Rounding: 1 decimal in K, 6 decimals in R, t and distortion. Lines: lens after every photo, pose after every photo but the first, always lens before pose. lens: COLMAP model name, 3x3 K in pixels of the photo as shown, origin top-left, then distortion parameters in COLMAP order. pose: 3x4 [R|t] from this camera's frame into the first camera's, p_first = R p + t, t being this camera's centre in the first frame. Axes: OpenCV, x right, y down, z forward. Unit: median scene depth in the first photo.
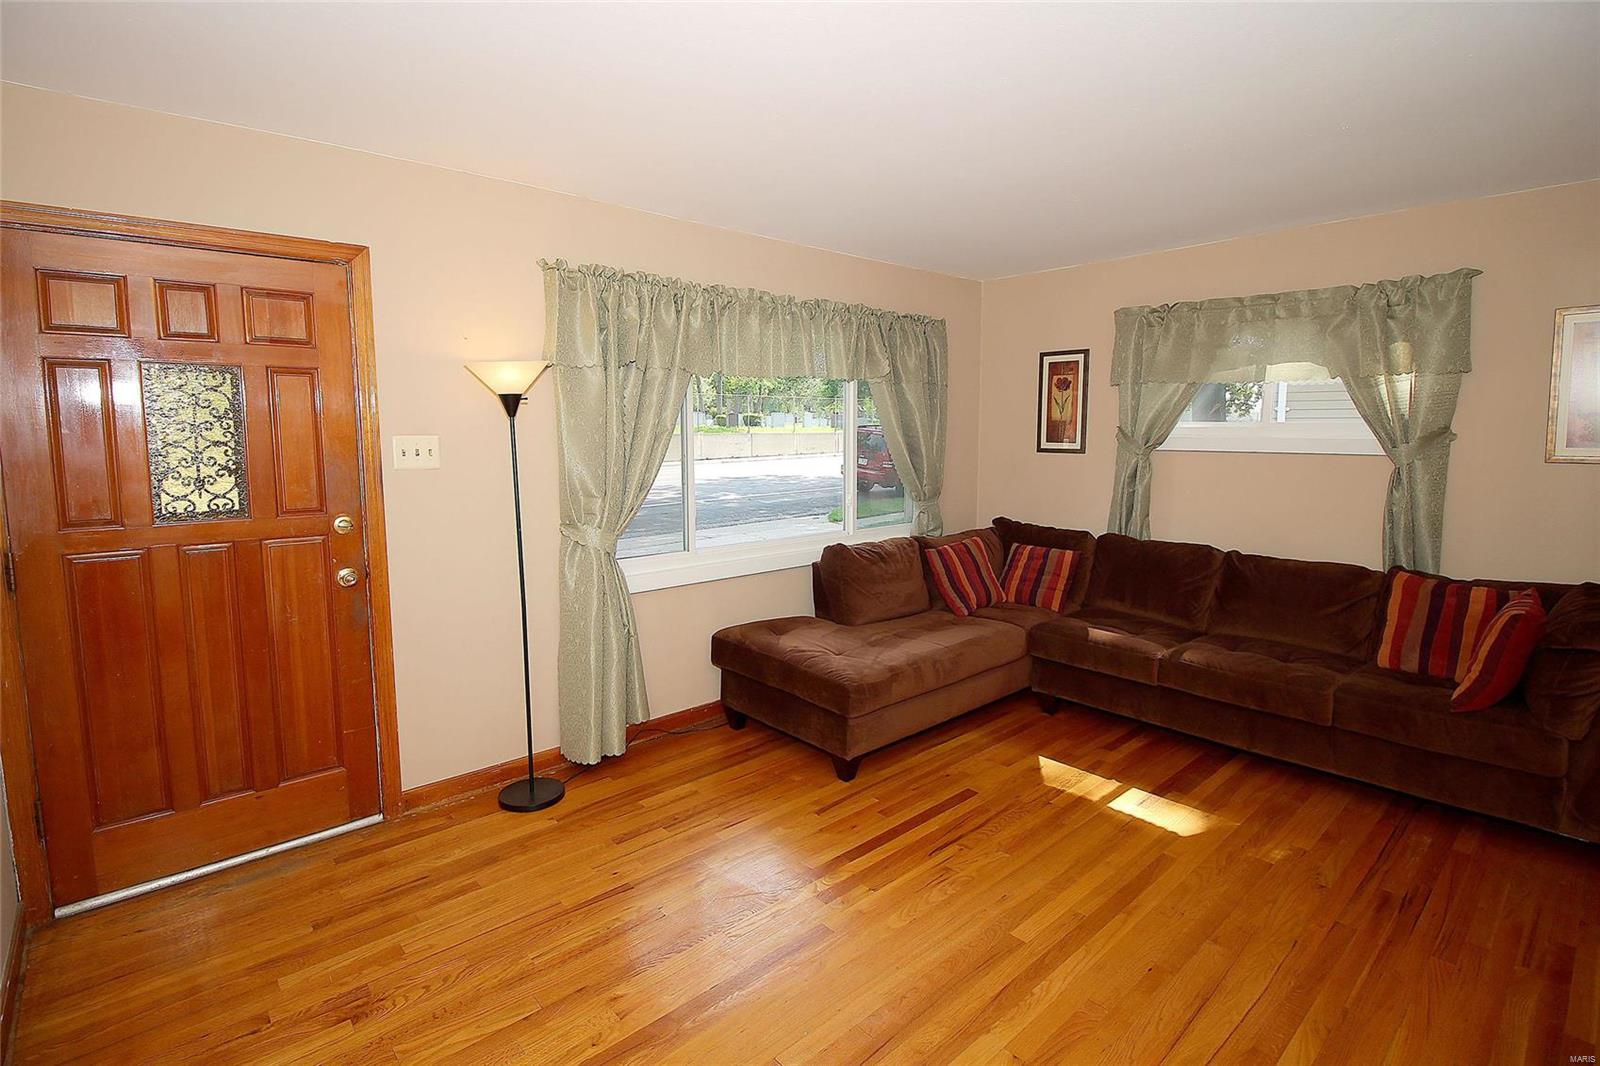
lens RADIAL K [[767.0, 0, 807.3], [0, 767.0, 505.0], [0, 0, 1]] dist [0.001973, -0.010468]
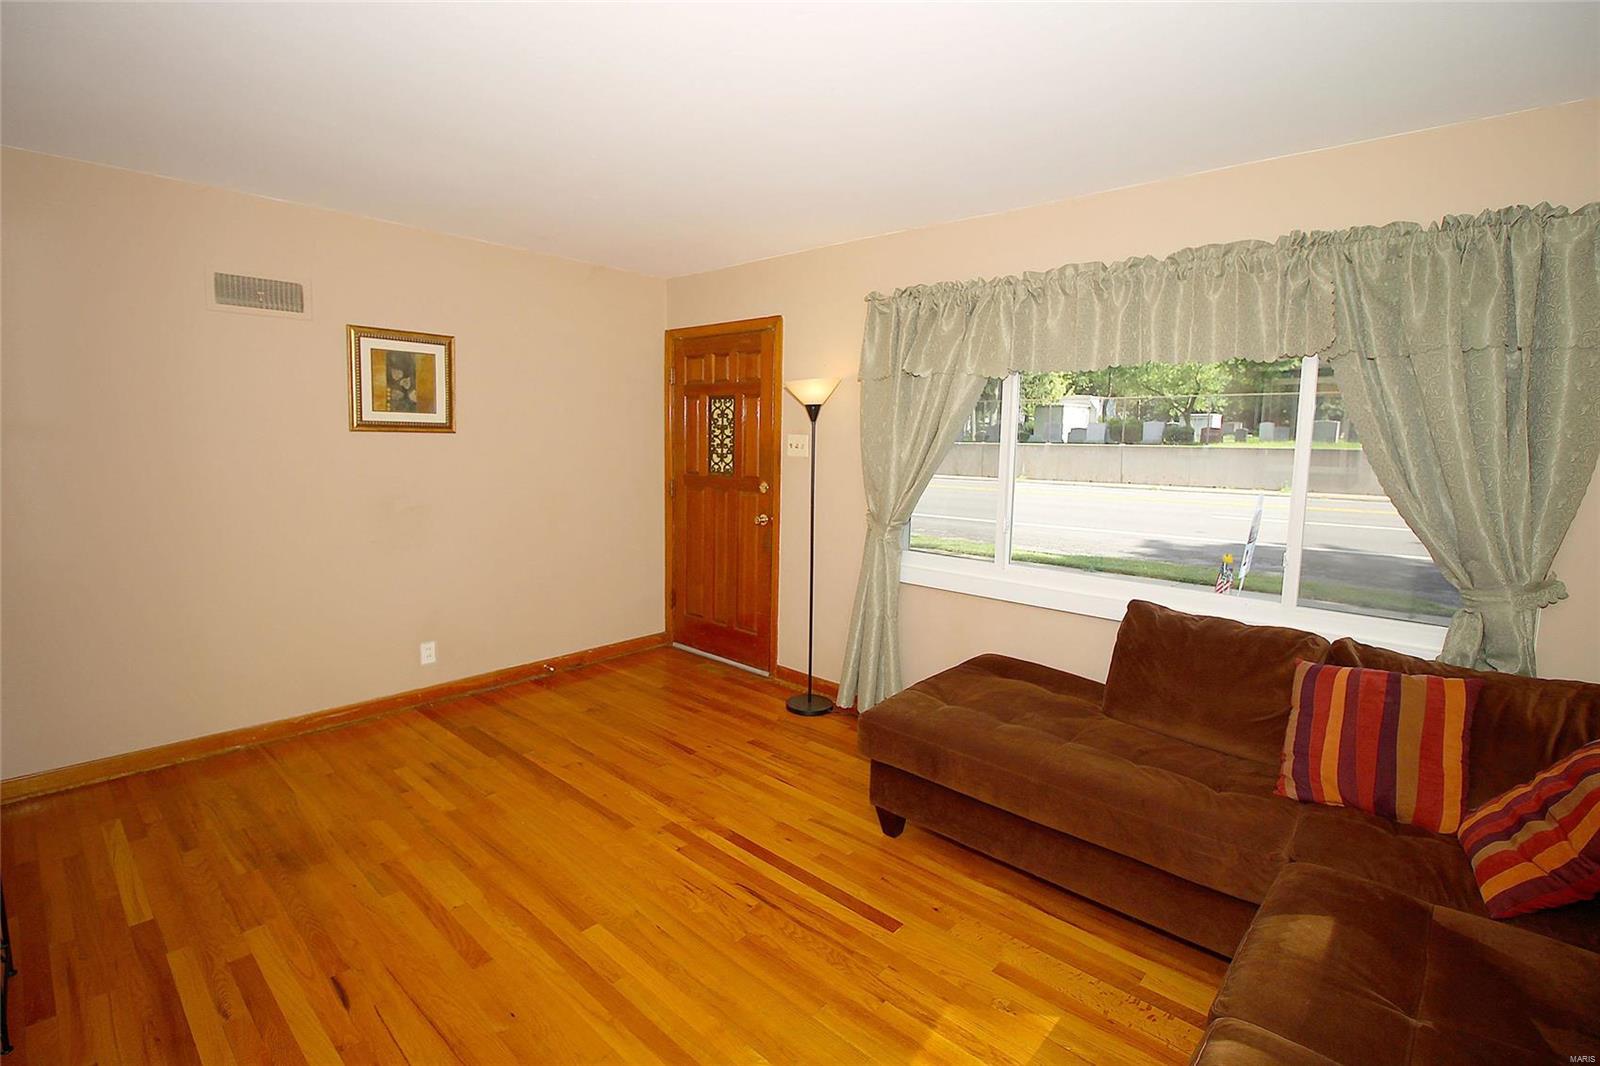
lens RADIAL K [[752.5, 0, 805.5], [0, 752.5, 528.9], [0, 0, 1]] dist [0.008743, -0.012643]
pose [[0.095800, 0.134077, -0.986329, 0.911372], [-0.116060, 0.985633, 0.122710, -0.087323], [0.988611, 0.102717, 0.109985, 0.832090]]
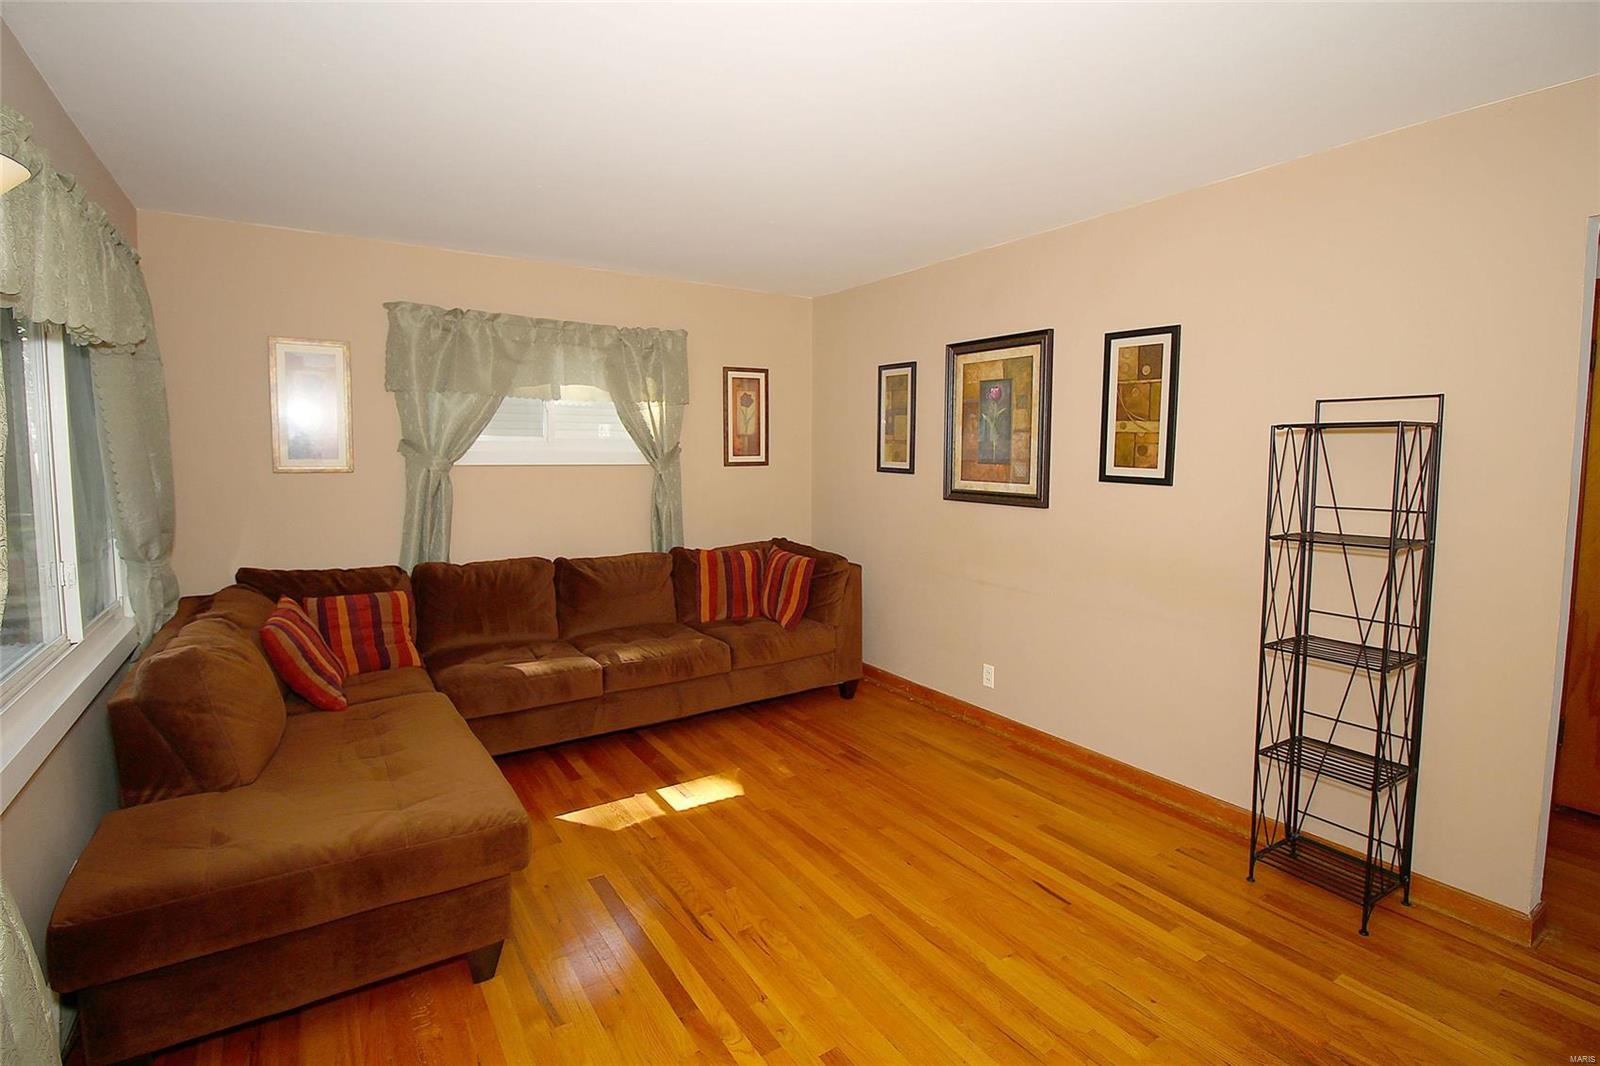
lens RADIAL K [[767.0, 0, 807.3], [0, 767.0, 505.0], [0, 0, 1]] dist [0.001973, -0.010468]
pose [[0.147165, -0.072295, 0.986466, -0.564634], [0.089749, 0.994187, 0.059472, -0.059250], [-0.985032, 0.079782, 0.152798, 0.644543]]
